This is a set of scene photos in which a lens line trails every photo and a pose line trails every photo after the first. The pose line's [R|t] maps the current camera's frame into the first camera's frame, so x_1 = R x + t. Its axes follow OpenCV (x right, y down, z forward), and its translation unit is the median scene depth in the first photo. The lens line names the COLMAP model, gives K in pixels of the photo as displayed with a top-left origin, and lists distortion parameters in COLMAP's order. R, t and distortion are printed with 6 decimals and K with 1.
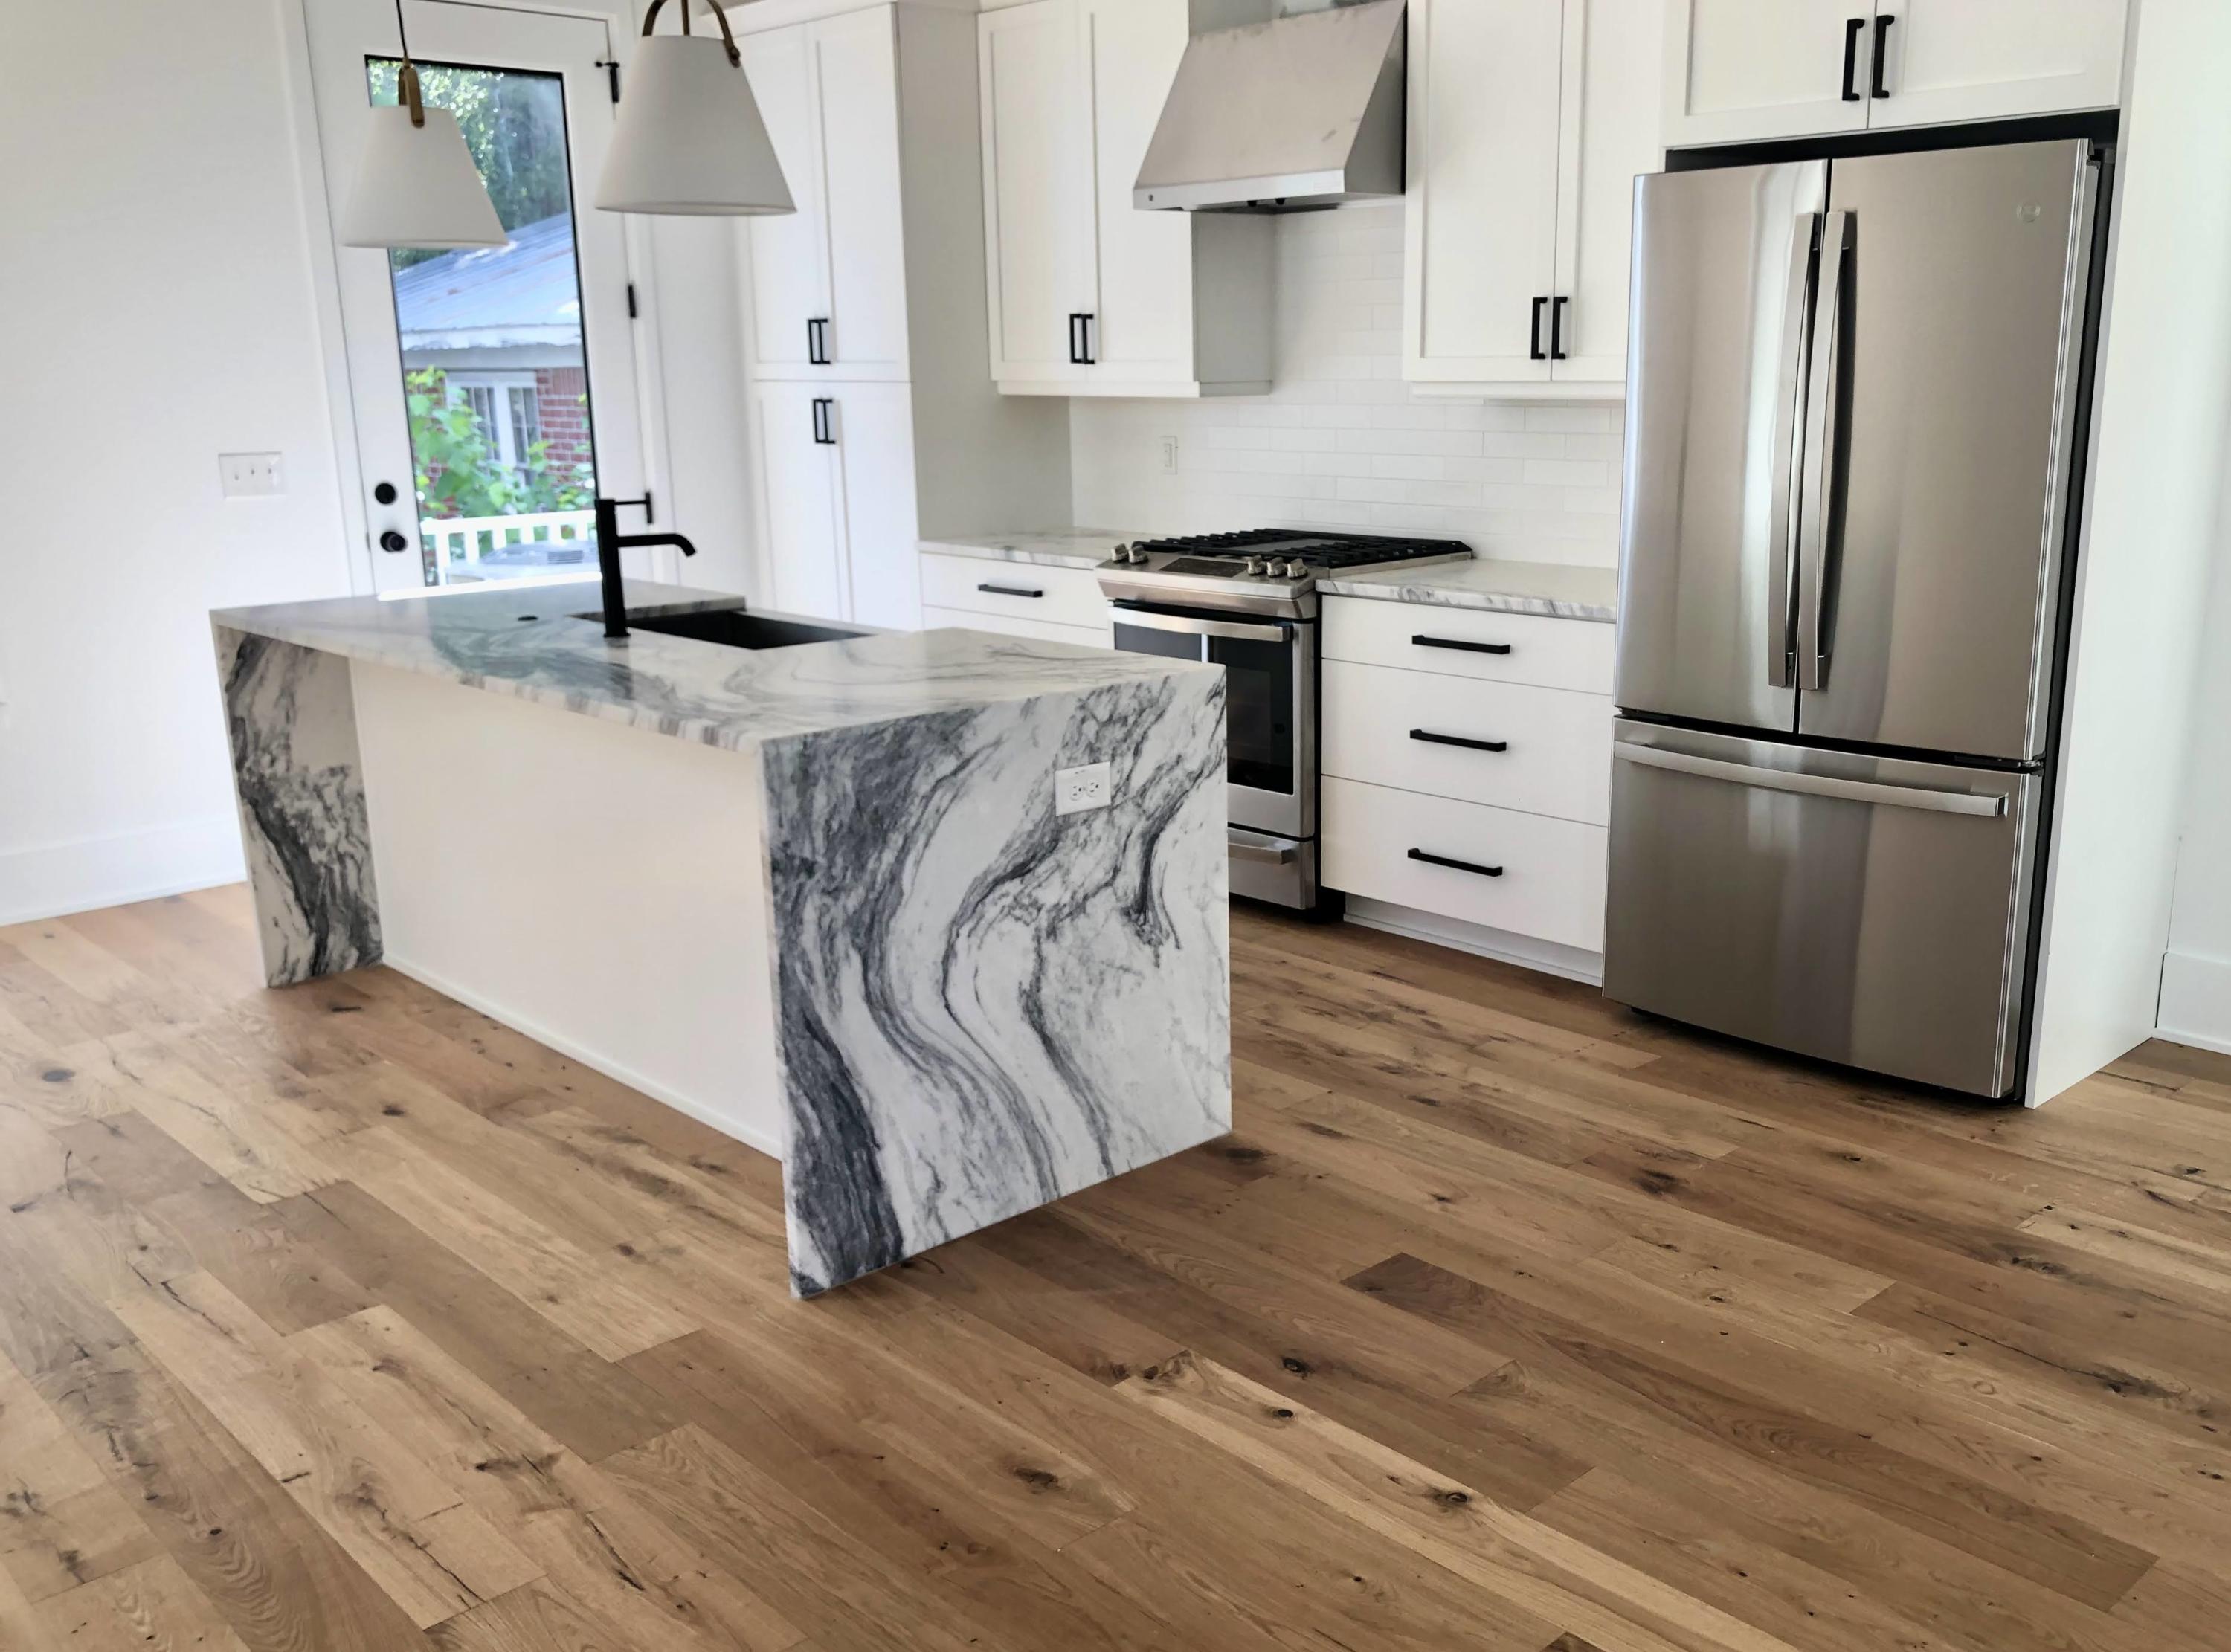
lens RADIAL K [[2022.6, 0, 1238.3], [0, 2022.6, 872.0], [0, 0, 1]] dist [0.162485, -0.475379]
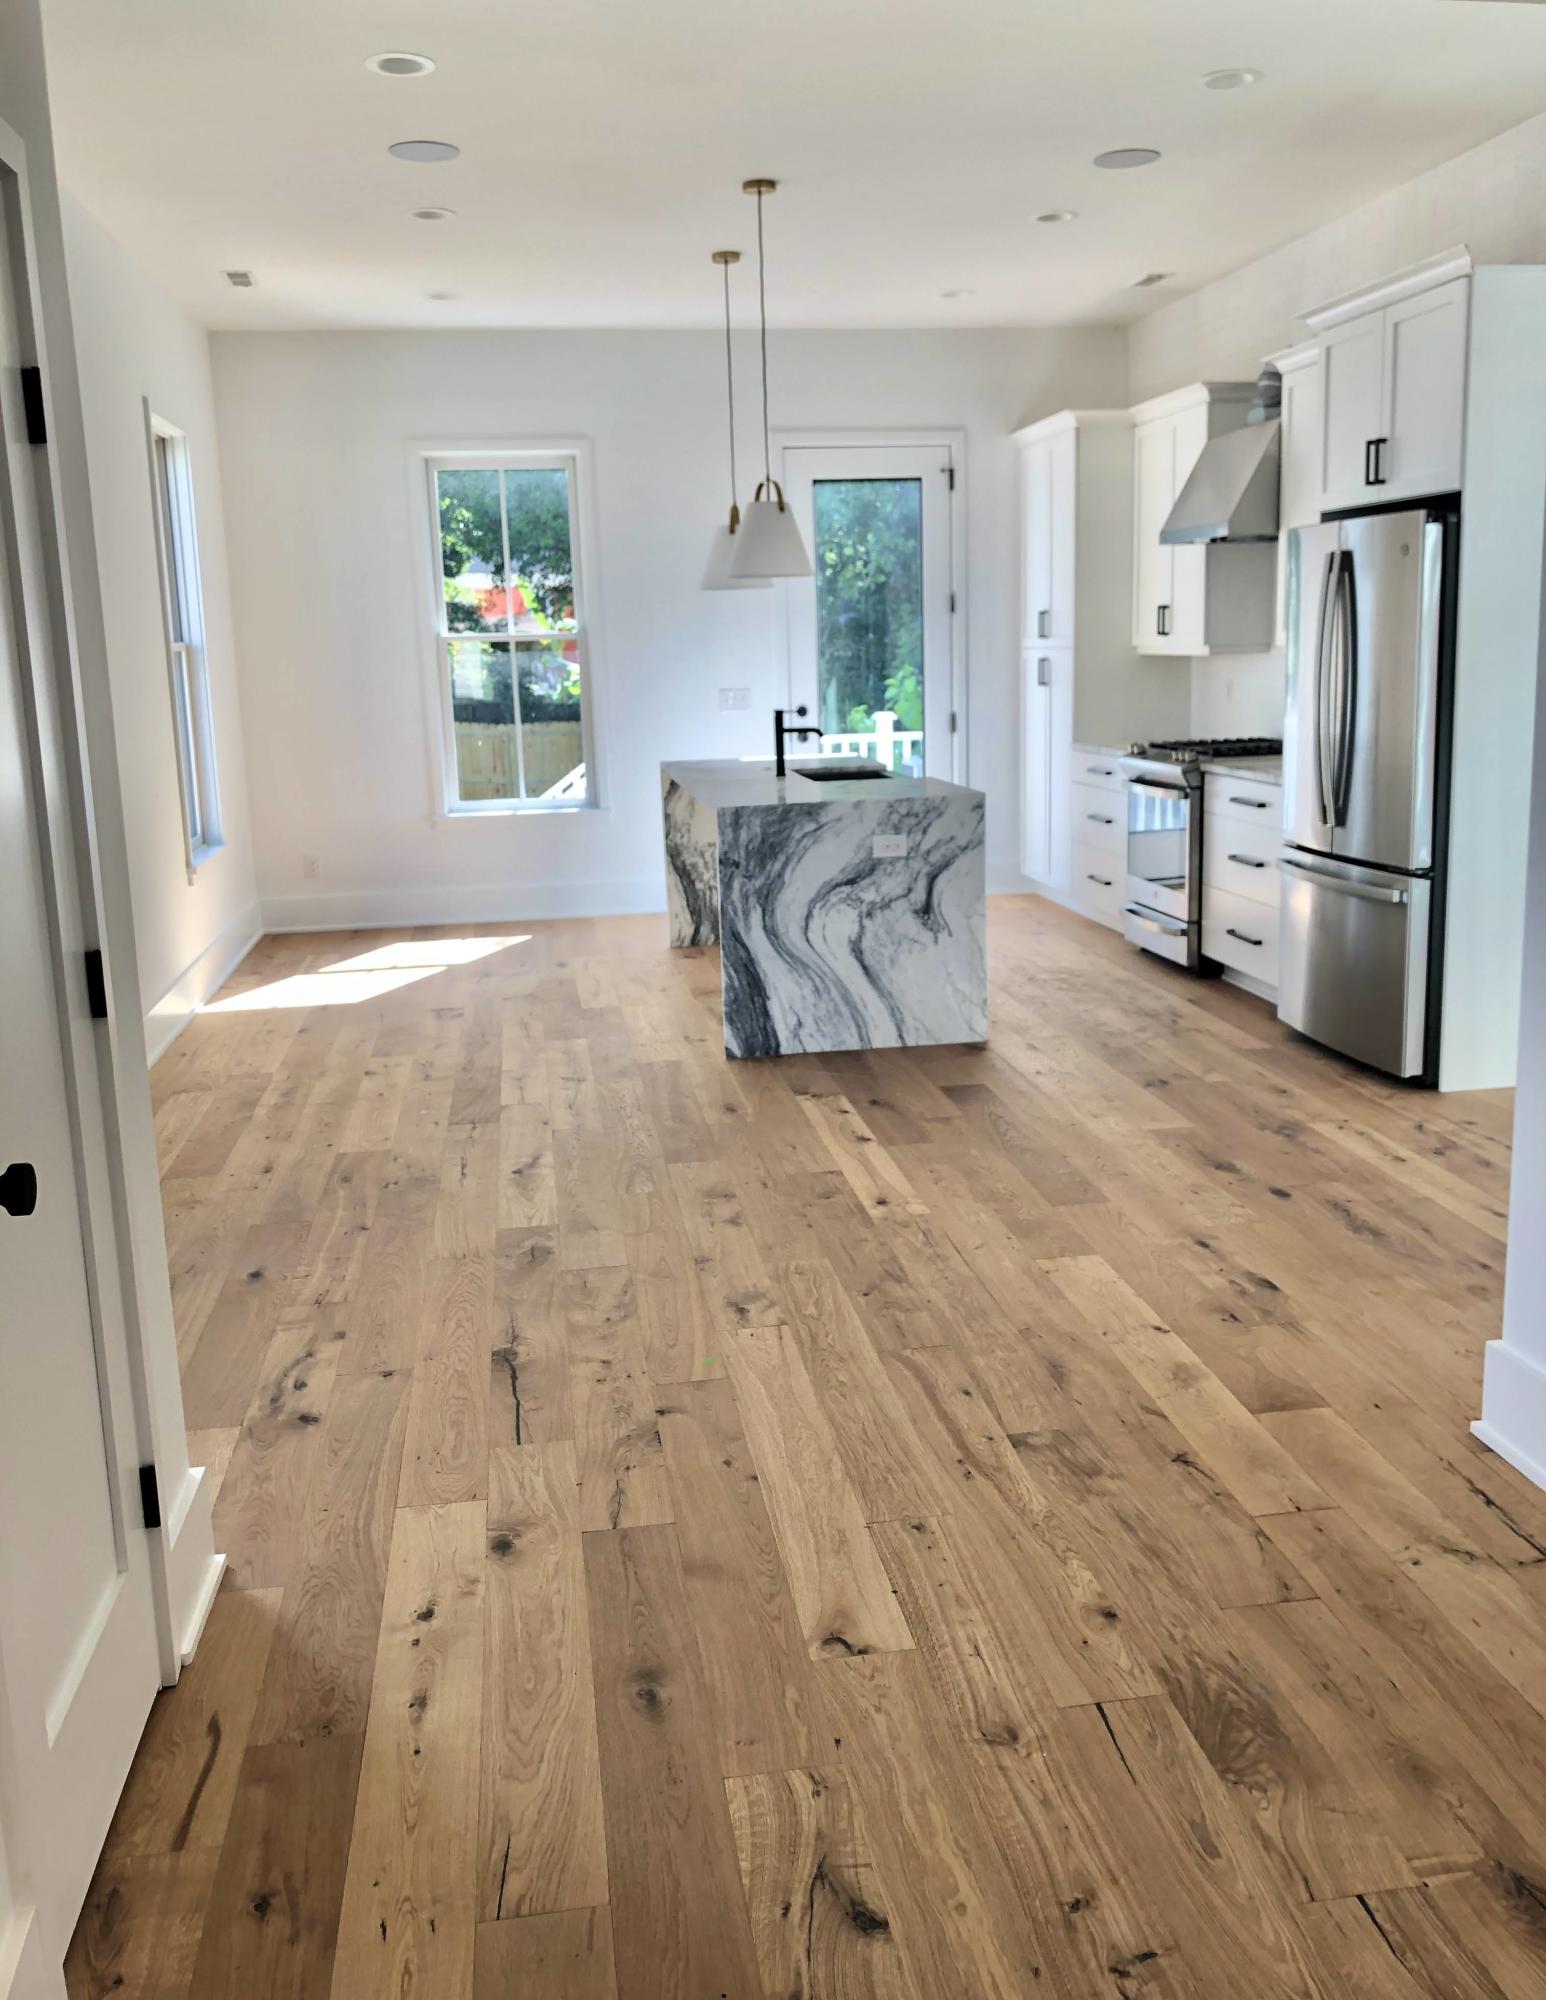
lens RADIAL K [[1854.0, 0, 773.0], [0, 1854.0, 1000.0], [0, 0, 1]] dist [0.066345, -0.001789]
pose [[0.795044, 0.102232, -0.597874, 0.967321], [-0.128126, 0.991758, -0.000797, 0.129636], [0.592864, 0.077237, 0.801590, -0.569735]]
